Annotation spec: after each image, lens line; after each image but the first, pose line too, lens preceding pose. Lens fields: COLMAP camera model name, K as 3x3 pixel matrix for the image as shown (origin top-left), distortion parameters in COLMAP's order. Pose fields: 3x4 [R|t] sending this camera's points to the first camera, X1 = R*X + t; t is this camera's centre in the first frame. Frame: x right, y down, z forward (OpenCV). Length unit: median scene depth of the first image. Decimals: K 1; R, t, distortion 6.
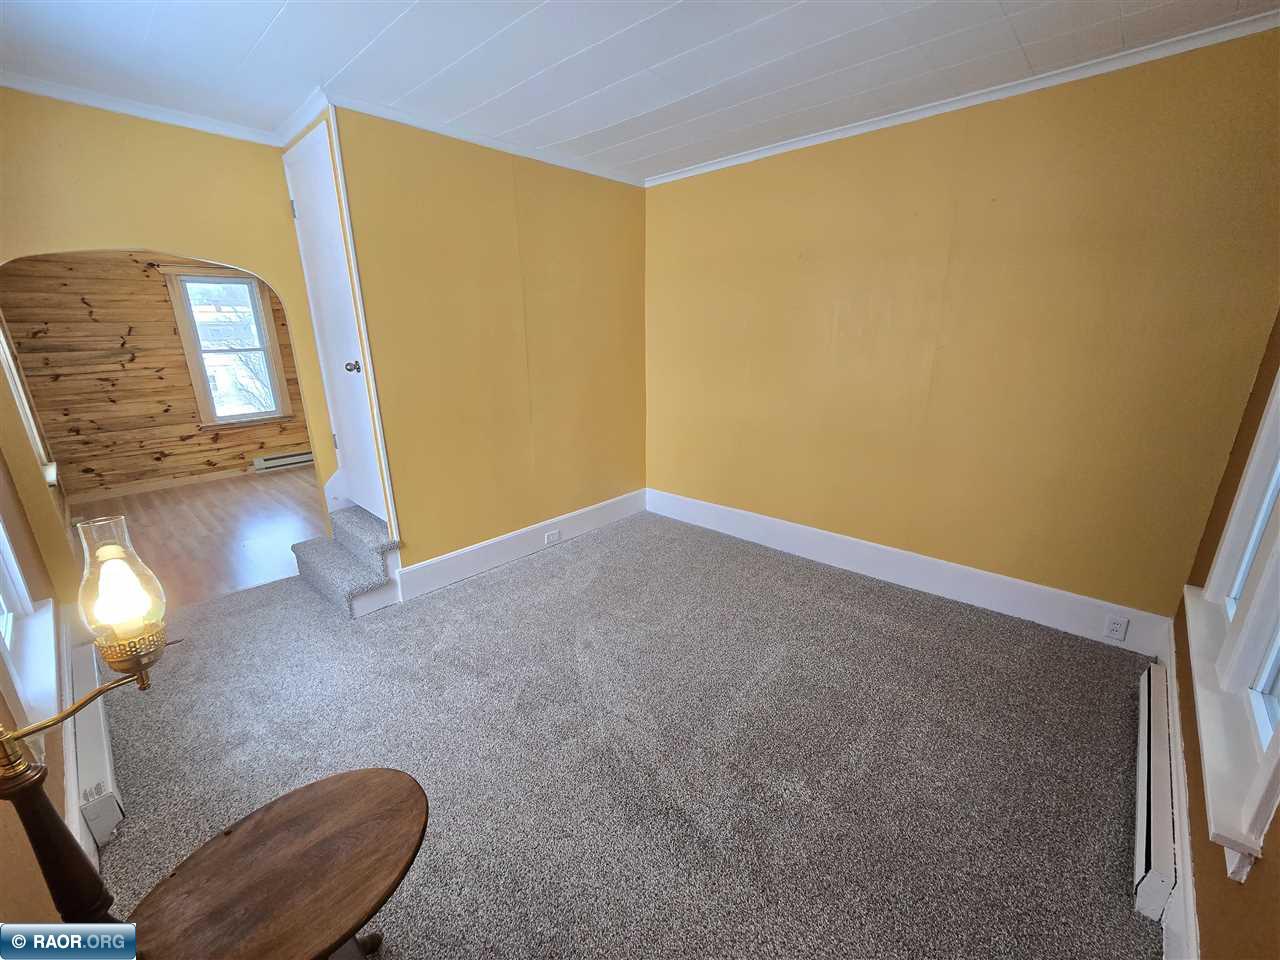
lens RADIAL K [[522.0, 0, 639.0], [0, 522.0, 480.6], [0, 0, 1]] dist [-0.001300, -0.000985]
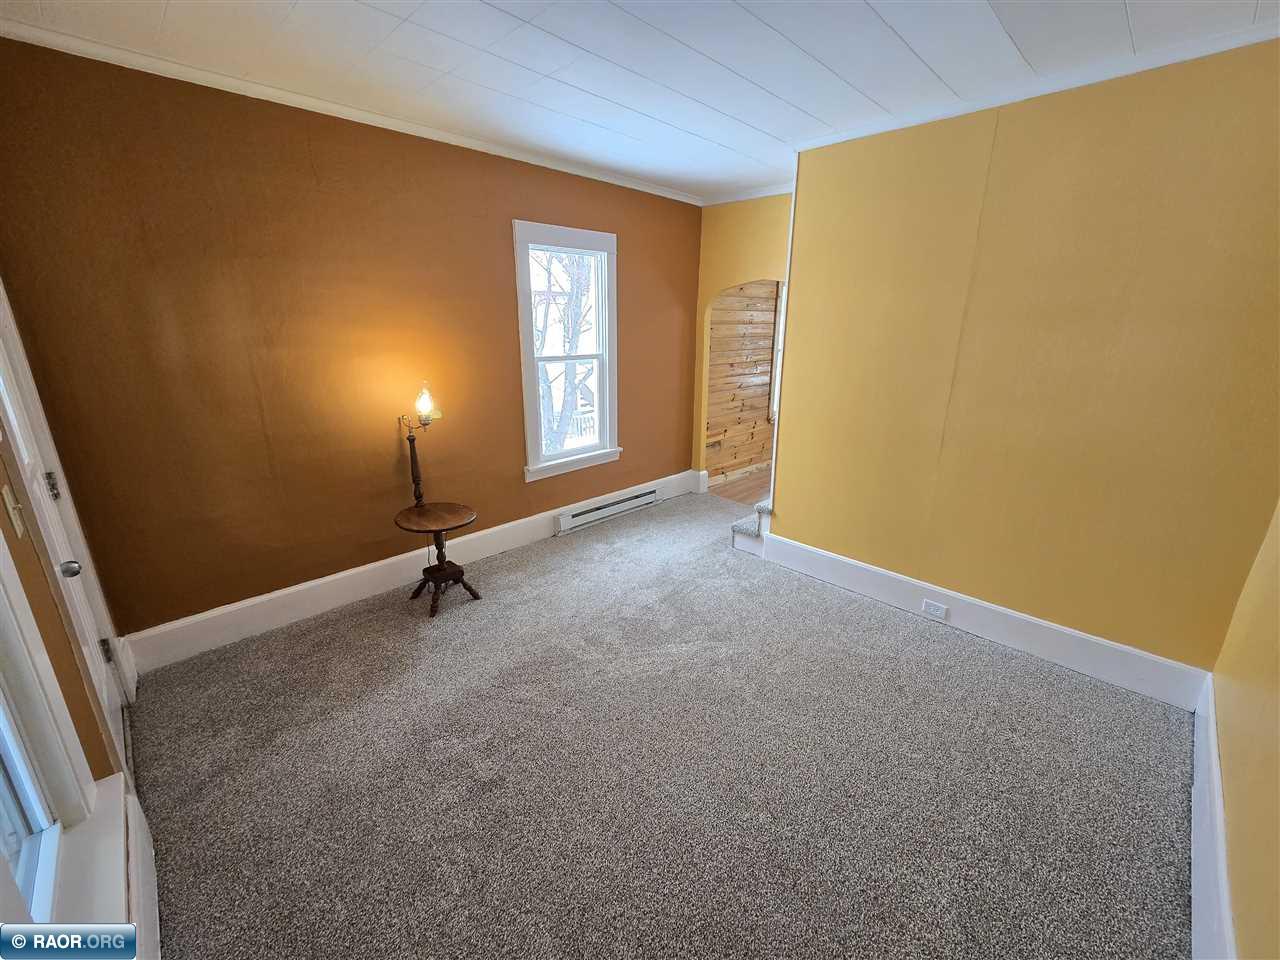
lens RADIAL K [[522.0, 0, 639.0], [0, 522.0, 480.6], [0, 0, 1]] dist [-0.001300, -0.000985]
pose [[-0.050350, 0.287923, -0.956329, 0.731586], [-0.287721, 0.912766, 0.289956, -0.219797], [0.956390, 0.289756, 0.036884, 0.699394]]
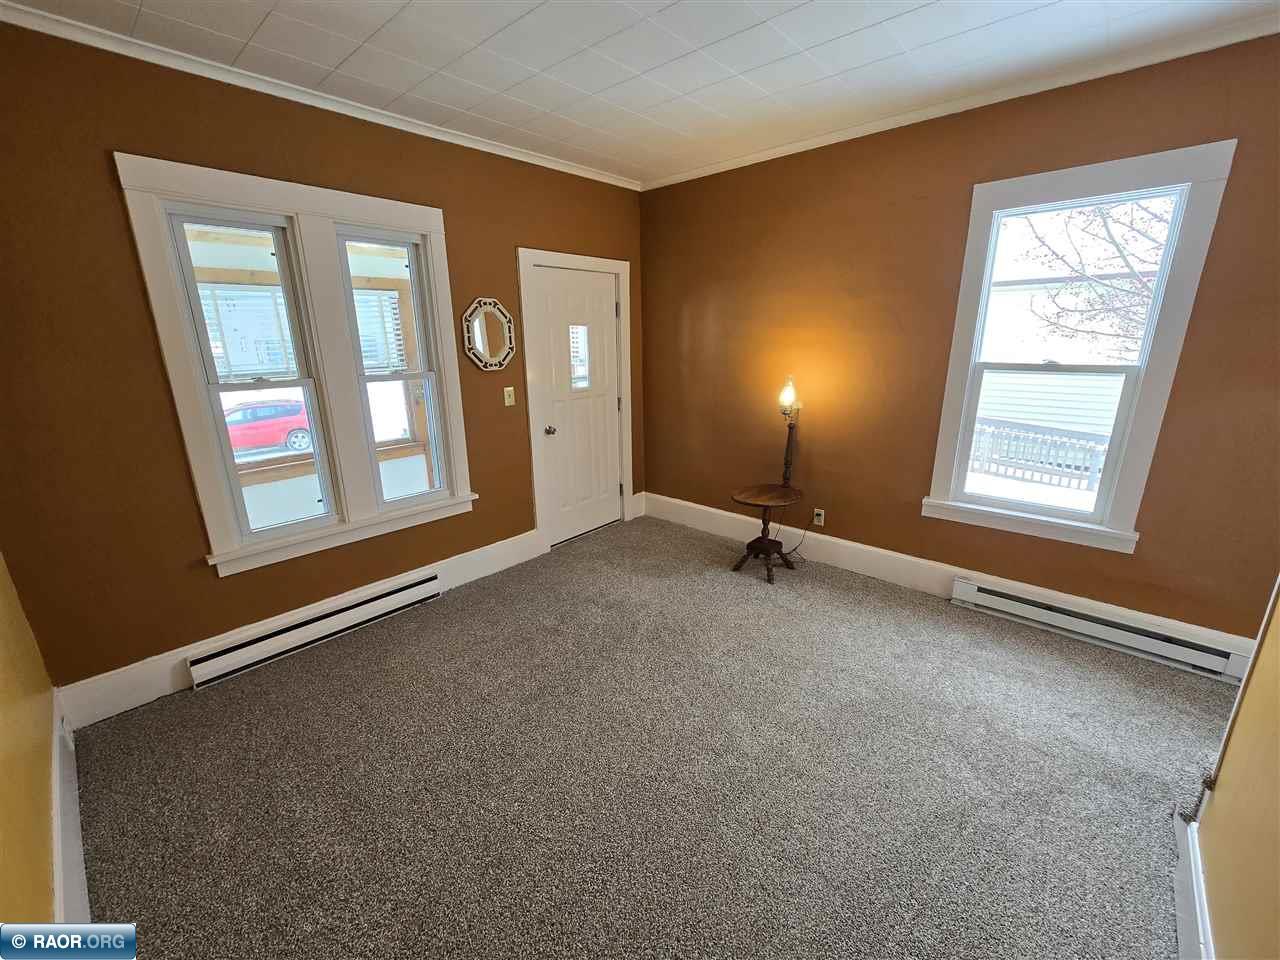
lens RADIAL K [[522.0, 0, 639.0], [0, 522.0, 480.6], [0, 0, 1]] dist [-0.001300, -0.000985]
pose [[-0.999809, 0.018850, -0.005141, 0.052395], [0.013166, 0.844395, 0.535559, -0.394796], [0.014436, 0.535389, -0.844482, 1.347935]]
